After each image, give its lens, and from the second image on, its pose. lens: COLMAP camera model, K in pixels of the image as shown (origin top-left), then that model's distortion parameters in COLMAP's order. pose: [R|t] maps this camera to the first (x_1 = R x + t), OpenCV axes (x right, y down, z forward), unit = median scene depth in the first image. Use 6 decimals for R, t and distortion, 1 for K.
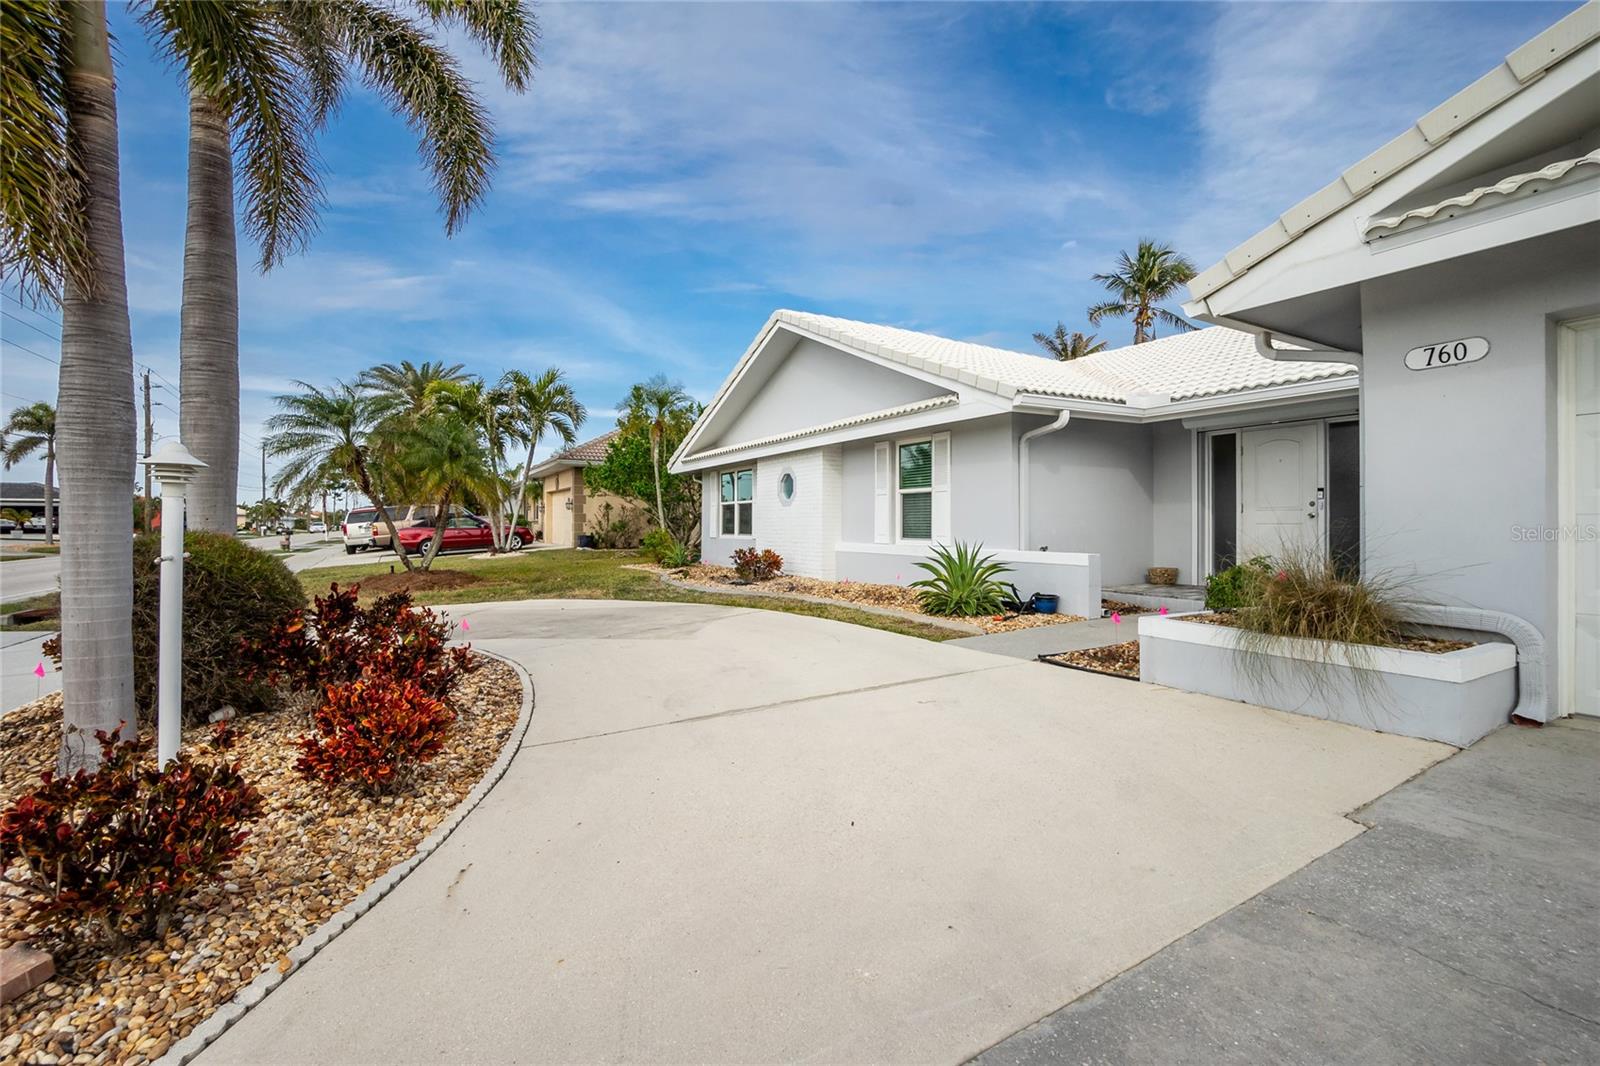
lens RADIAL K [[728.0, 0, 791.8], [0, 728.0, 524.9], [0, 0, 1]] dist [-0.038101, 0.000229]
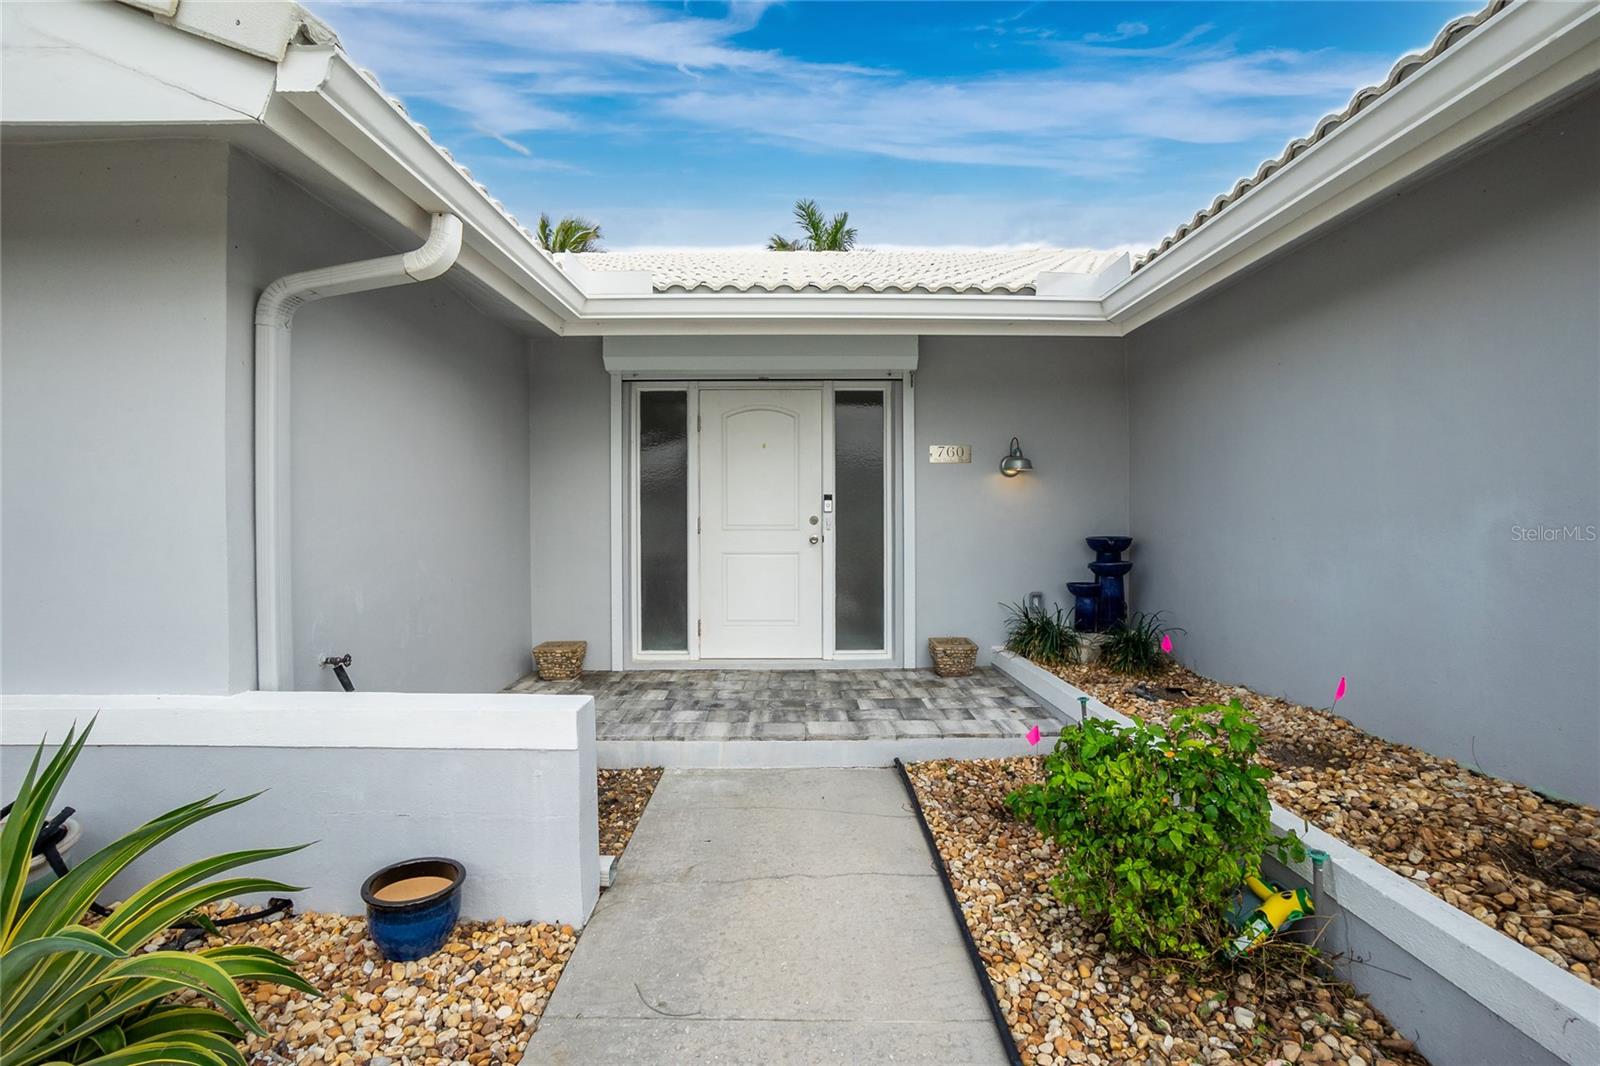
lens RADIAL K [[728.0, 0, 791.8], [0, 728.0, 524.9], [0, 0, 1]] dist [-0.038101, 0.000229]
pose [[0.489427, -0.012206, 0.871959, 0.110064], [0.001634, 0.999913, 0.013080, -0.020510], [-0.872043, -0.004977, 0.489404, 0.430528]]
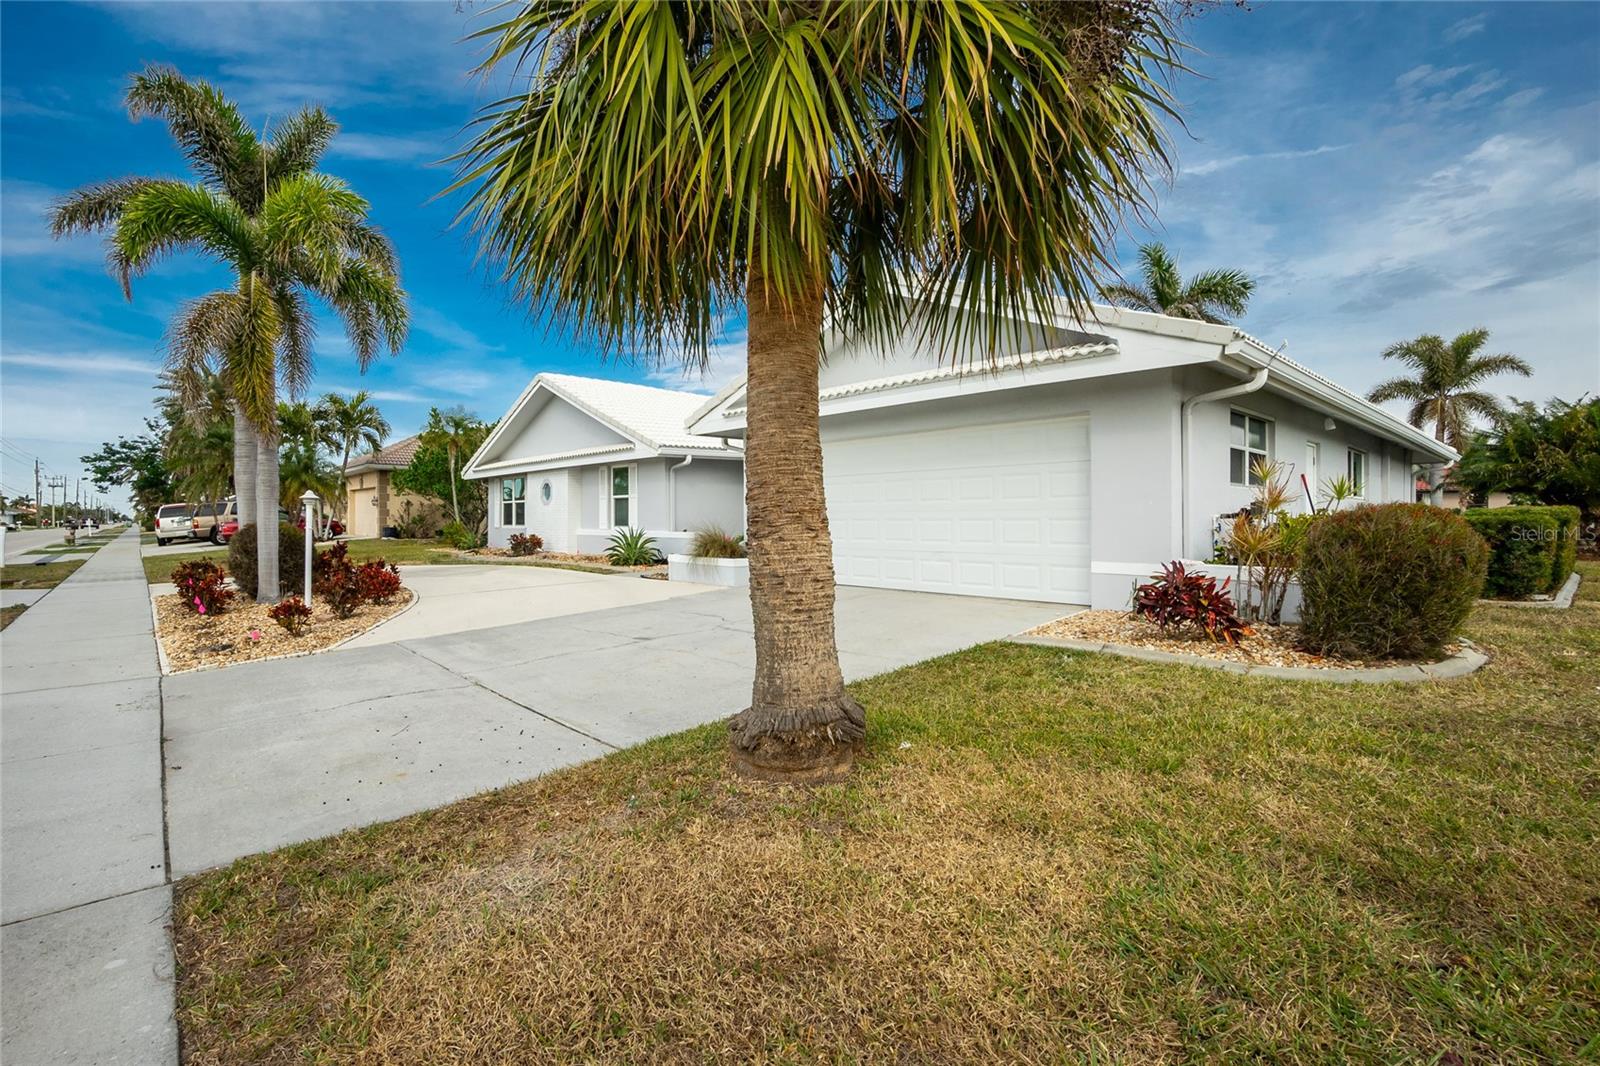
lens RADIAL K [[741.3, 0, 716.8], [0, 741.3, 525.2], [0, 0, 1]] dist [-0.063073, 0.000105]
pose [[0.984787, -0.003796, 0.173722, 0.069531], [0.002166, 0.999952, 0.009571, 0.001299], [-0.173750, -0.009050, 0.984748, -0.518688]]
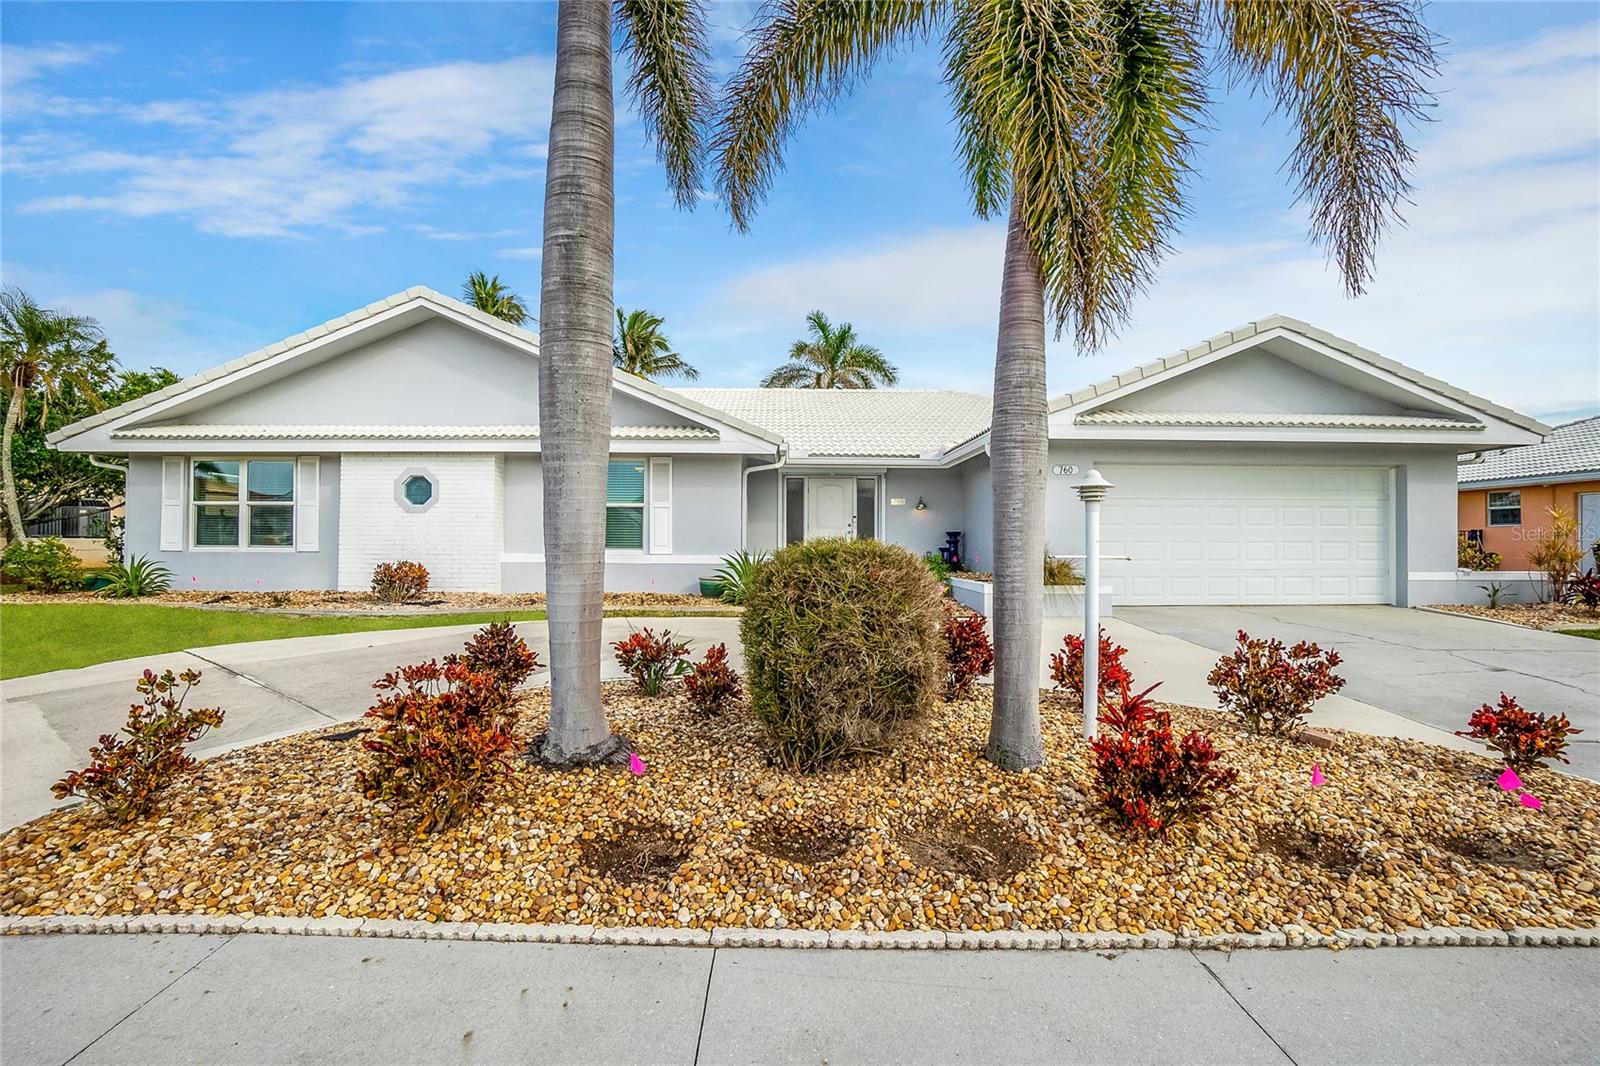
lens RADIAL K [[728.0, 0, 791.8], [0, 728.0, 524.9], [0, 0, 1]] dist [-0.038101, 0.000229]
pose [[0.475226, 0.019761, 0.879642, -0.516919], [-0.005483, 0.999795, -0.019498, 0.002743], [-0.879847, 0.004443, 0.475236, 0.180536]]
